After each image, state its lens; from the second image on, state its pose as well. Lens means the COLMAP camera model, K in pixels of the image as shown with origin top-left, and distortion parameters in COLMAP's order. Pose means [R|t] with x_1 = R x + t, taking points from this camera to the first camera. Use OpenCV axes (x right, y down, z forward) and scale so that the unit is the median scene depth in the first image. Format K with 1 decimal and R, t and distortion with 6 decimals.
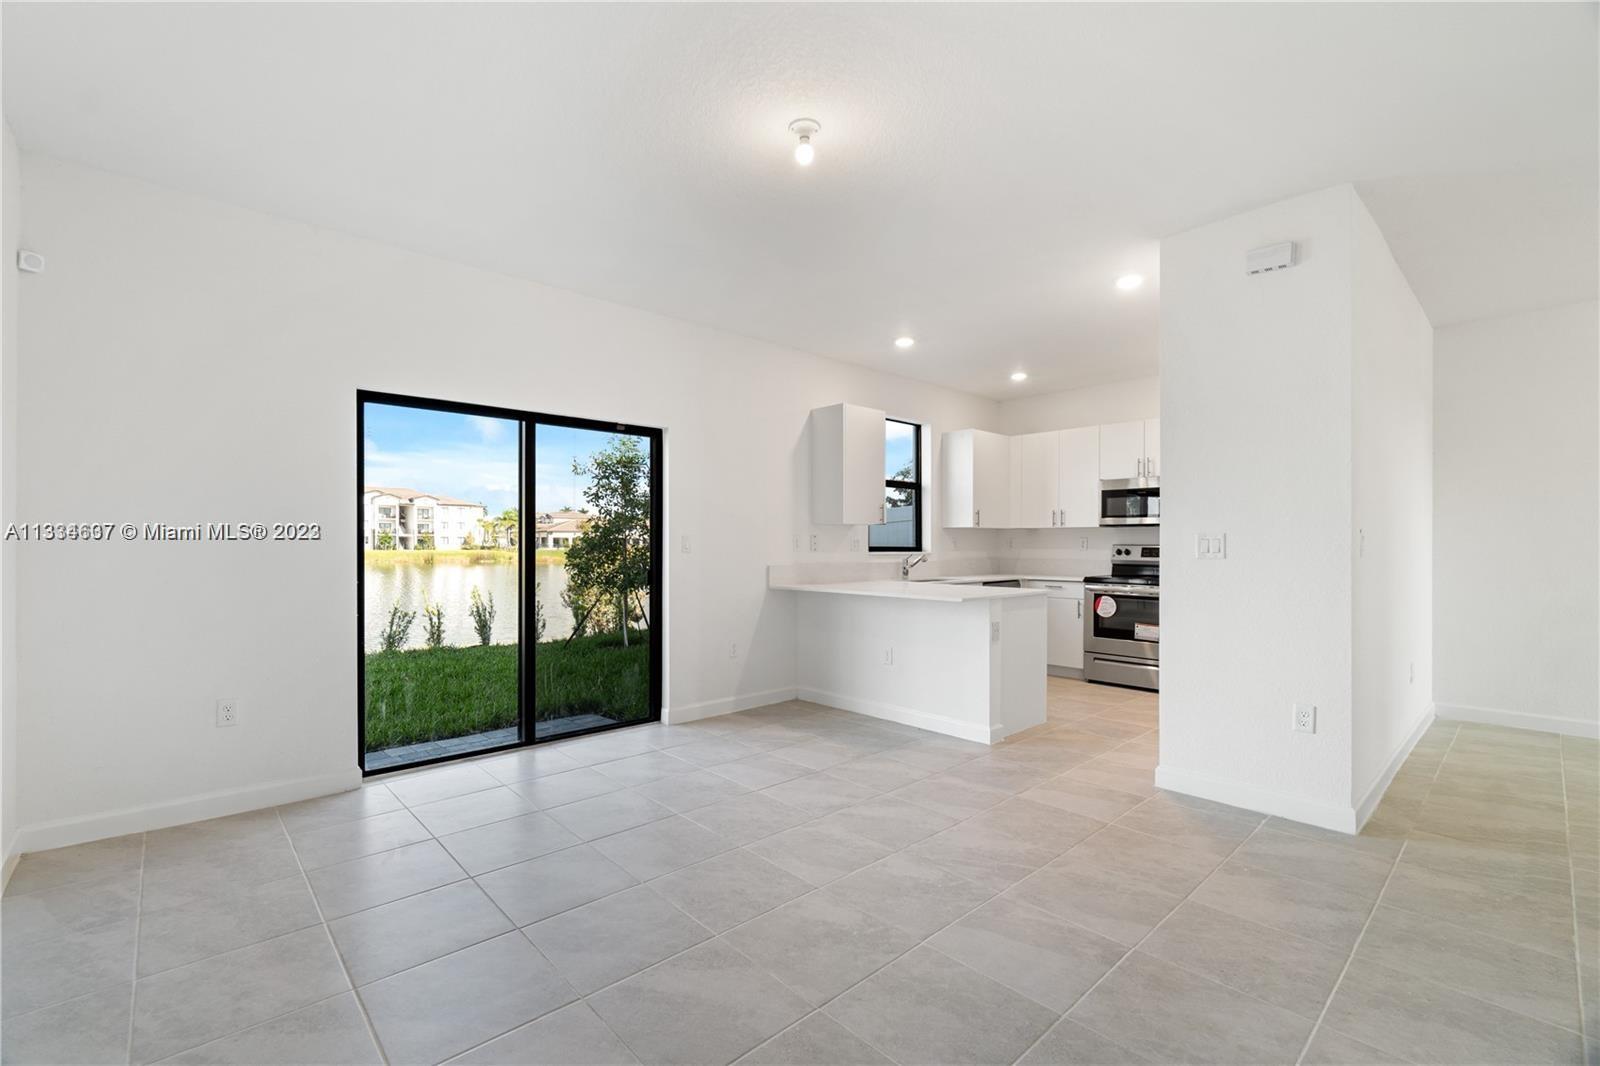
lens RADIAL K [[686.7, 0, 792.5], [0, 686.7, 541.6], [0, 0, 1]] dist [0.002630, 0.000638]
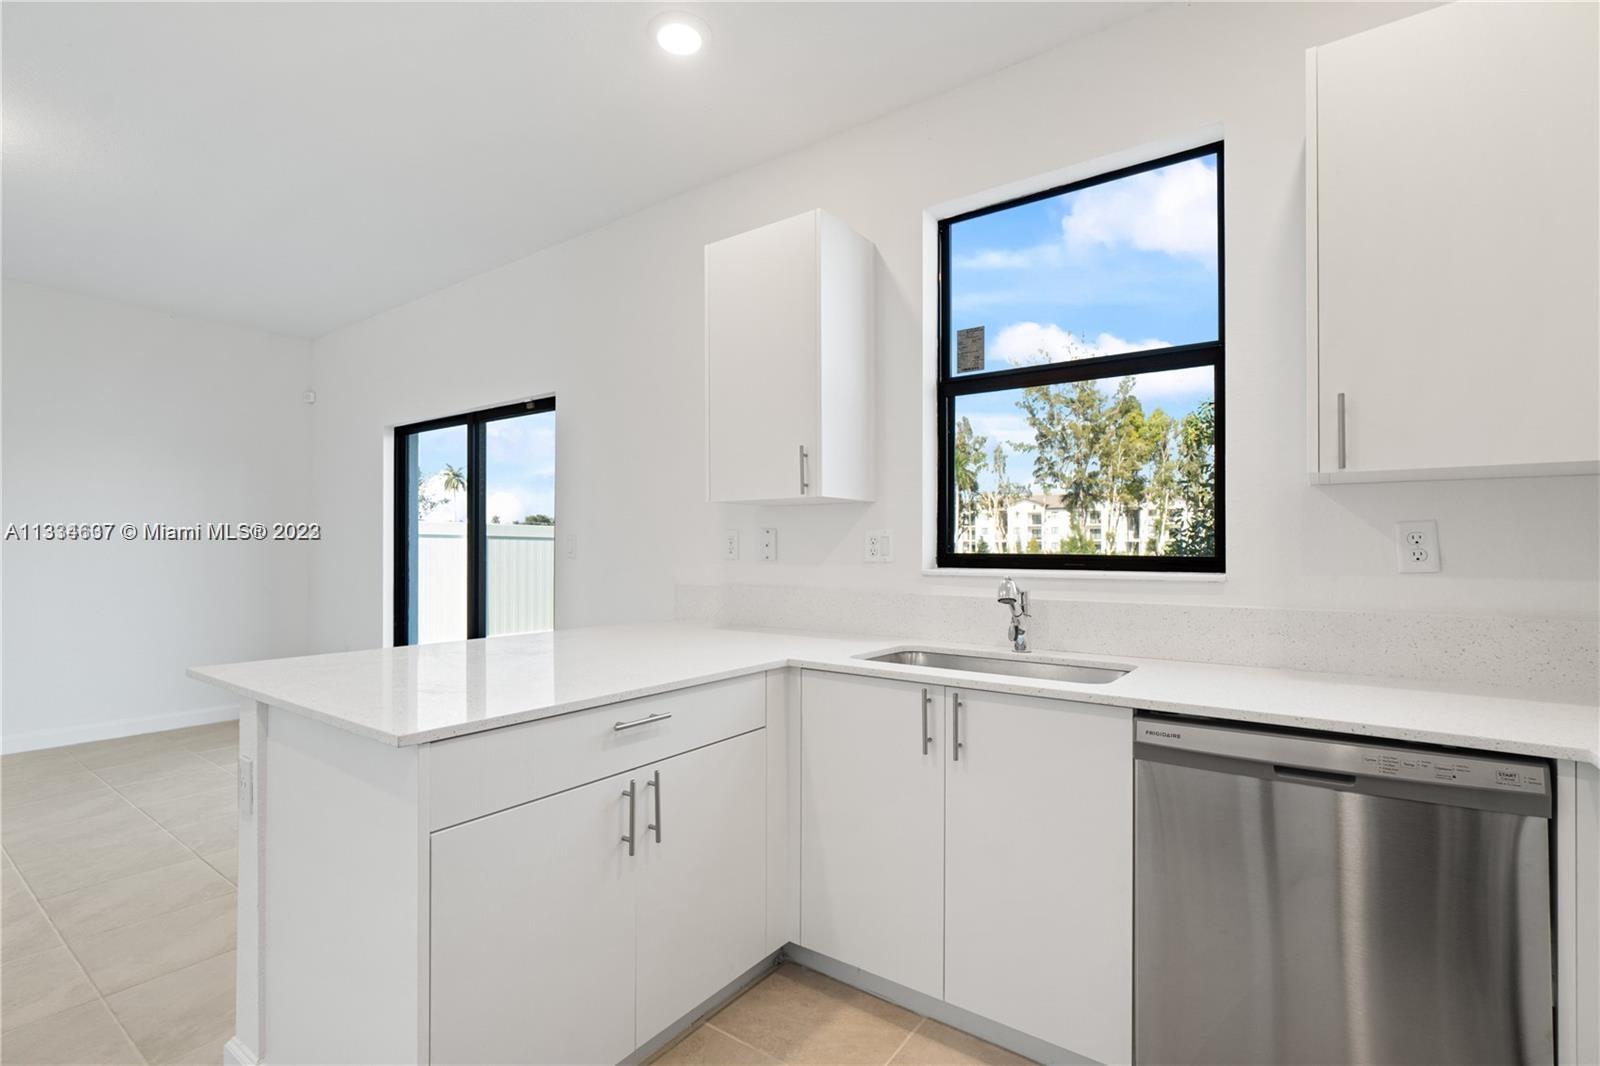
lens RADIAL K [[732.2, 0, 812.7], [0, 732.2, 549.7], [0, 0, 1]] dist [-0.015462, 0.000146]
pose [[0.212633, 0.000211, -0.977132, 0.507351], [0.001522, 0.999999, 0.000547, 0.004628], [0.977131, -0.001603, 0.212632, 0.856271]]
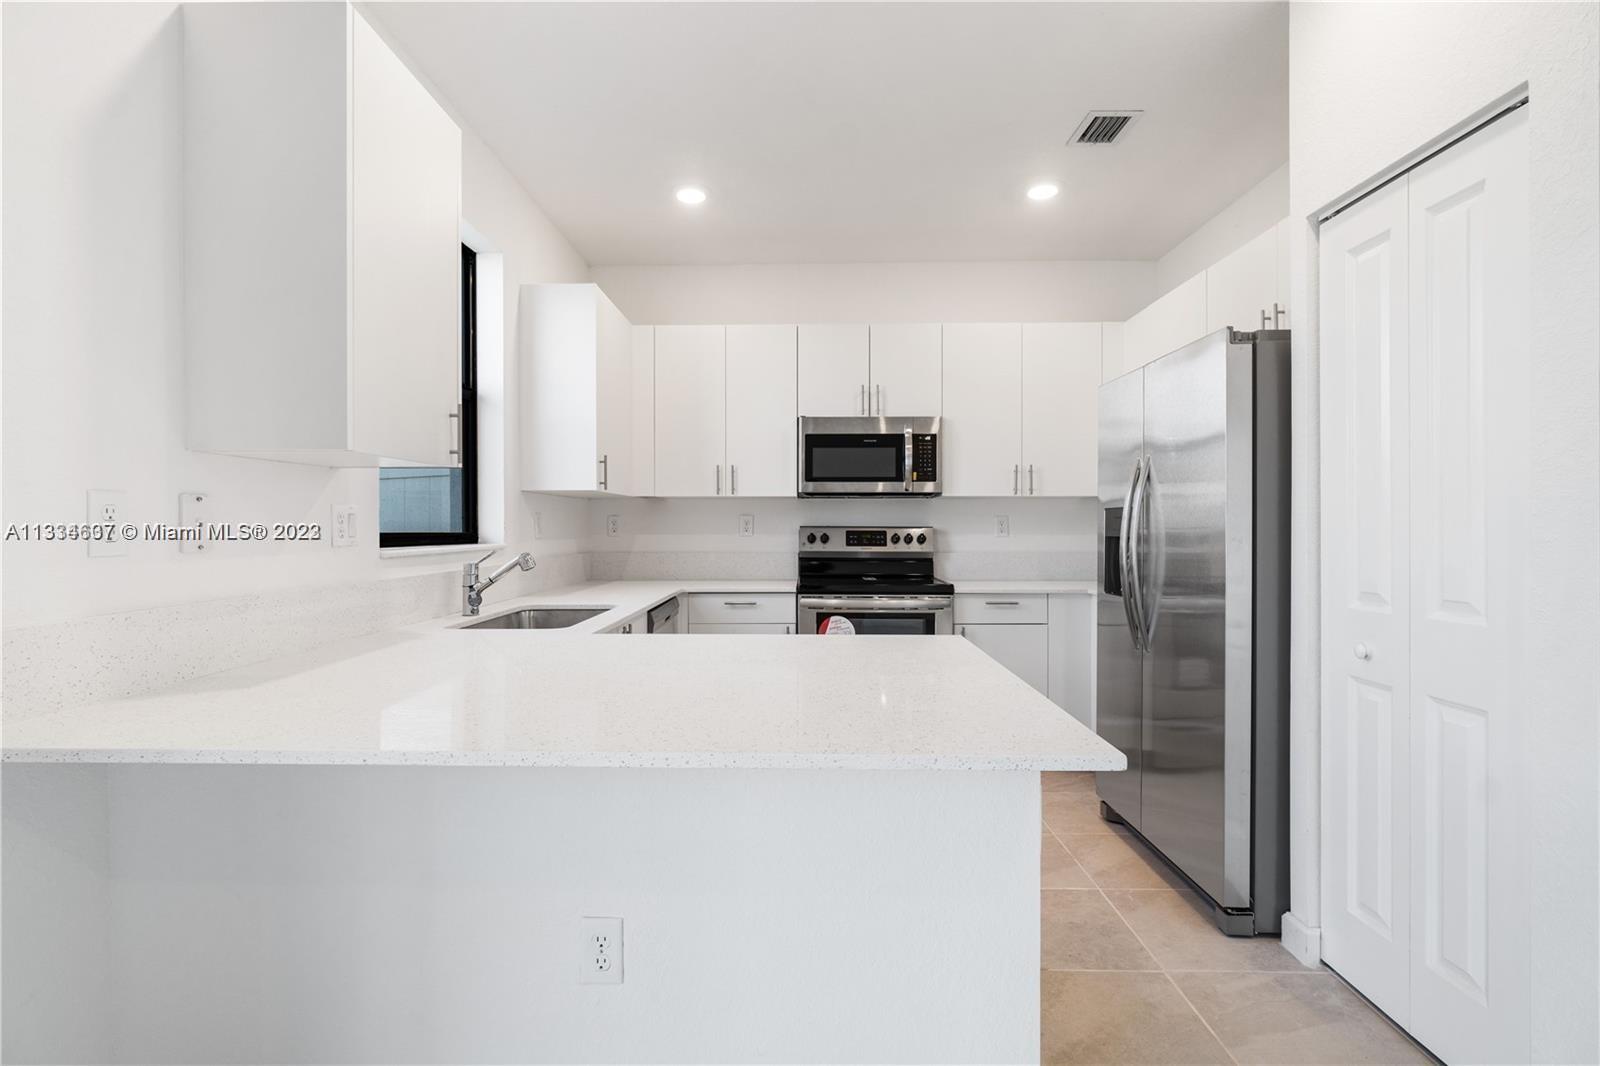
lens RADIAL K [[732.2, 0, 787.2], [0, 732.2, 524.9], [0, 0, 1]] dist [-0.015462, 0.000146]
pose [[0.696279, -0.001550, 0.717770, -0.009310], [-0.000127, 0.999997, 0.002282, 0.001889], [-0.717772, -0.001680, 0.696277, 0.600638]]
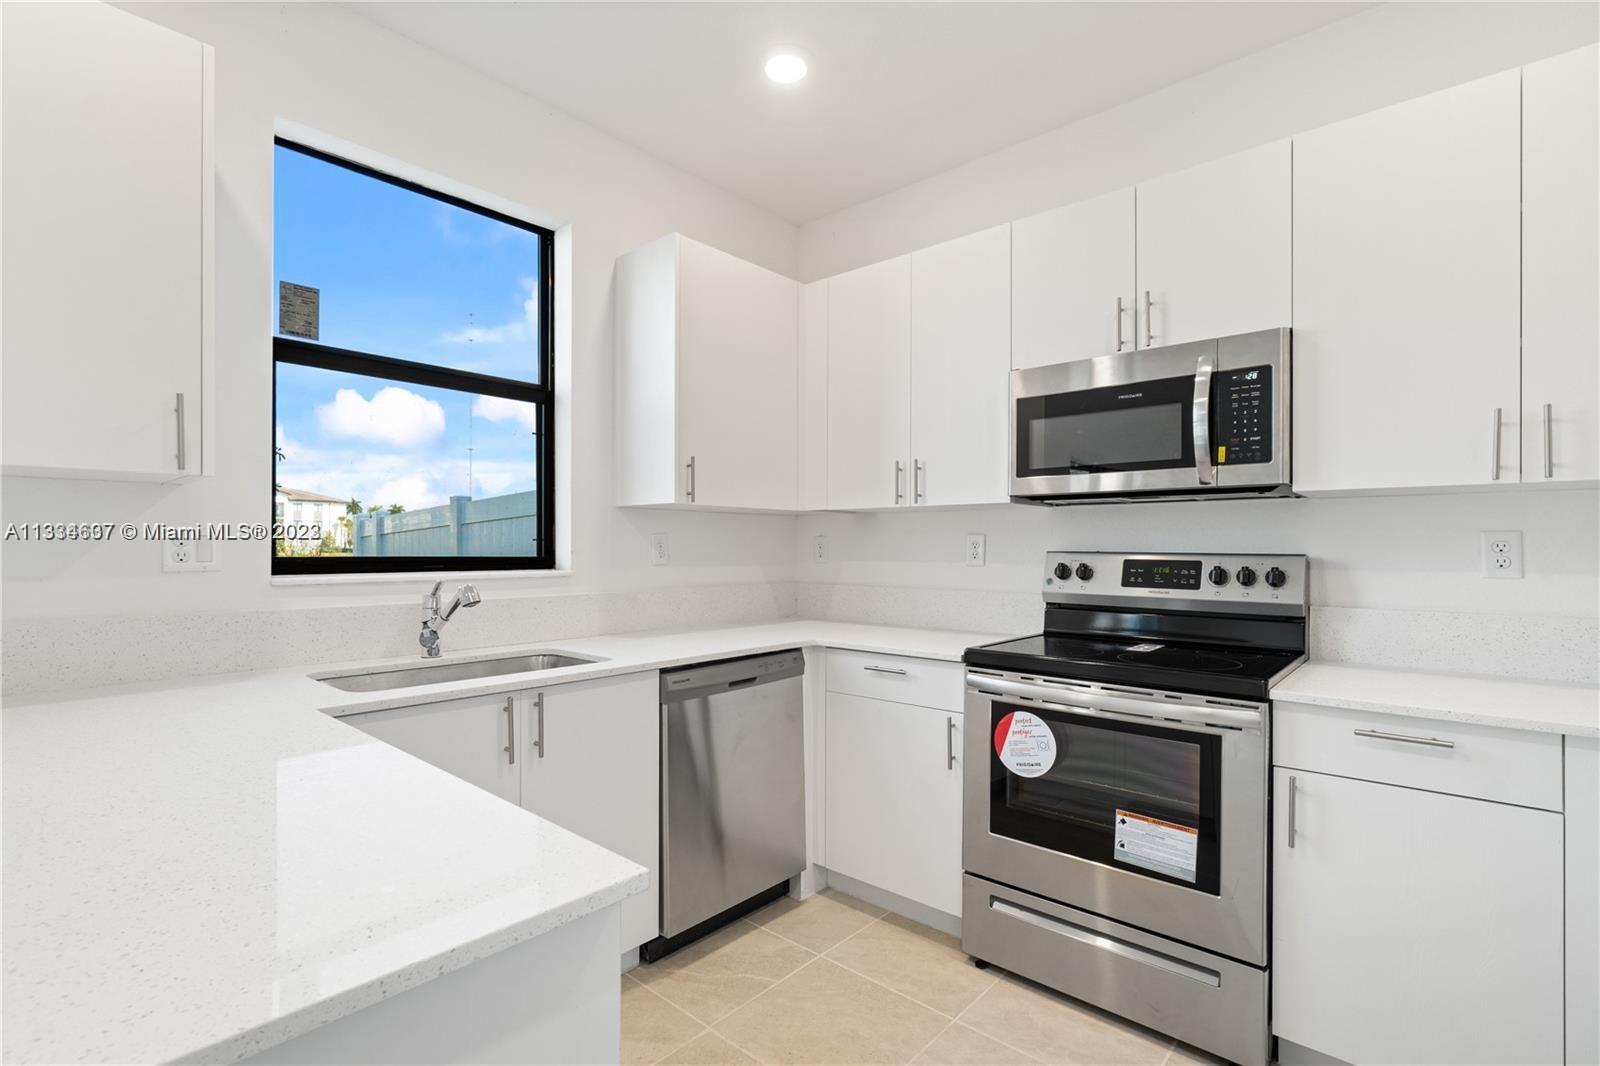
lens RADIAL K [[732.2, 0, 785.5], [0, 732.2, 547.5], [0, 0, 1]] dist [-0.015462, 0.000146]
pose [[0.995381, 0.000594, 0.096005, 0.307896], [-0.001073, 0.999987, 0.004938, 0.000437], [-0.096001, -0.005018, 0.995369, 0.664004]]
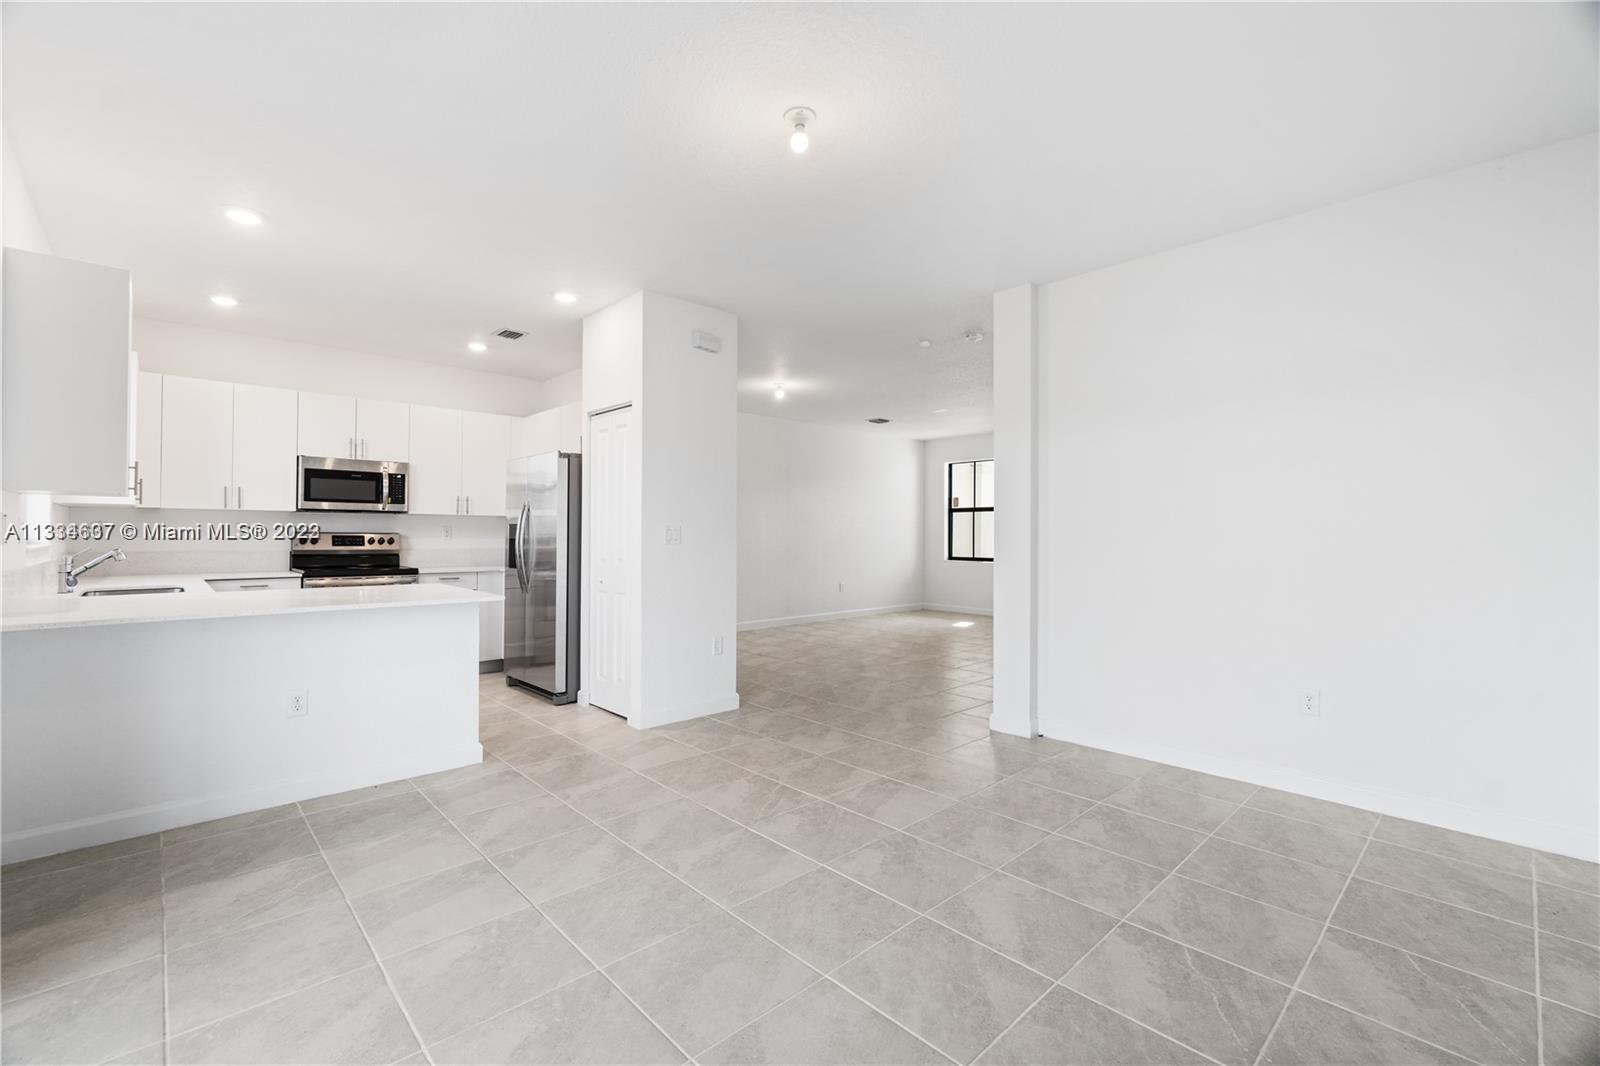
lens RADIAL K [[686.7, 0, 774.9], [0, 686.7, 532.6], [0, 0, 1]] dist [0.002630, 0.000638]
pose [[0.006402, 0.001348, 0.999979, -0.407420], [-0.009586, 0.999953, -0.001286, 0.000446], [-0.999934, -0.009577, 0.006415, 0.433760]]
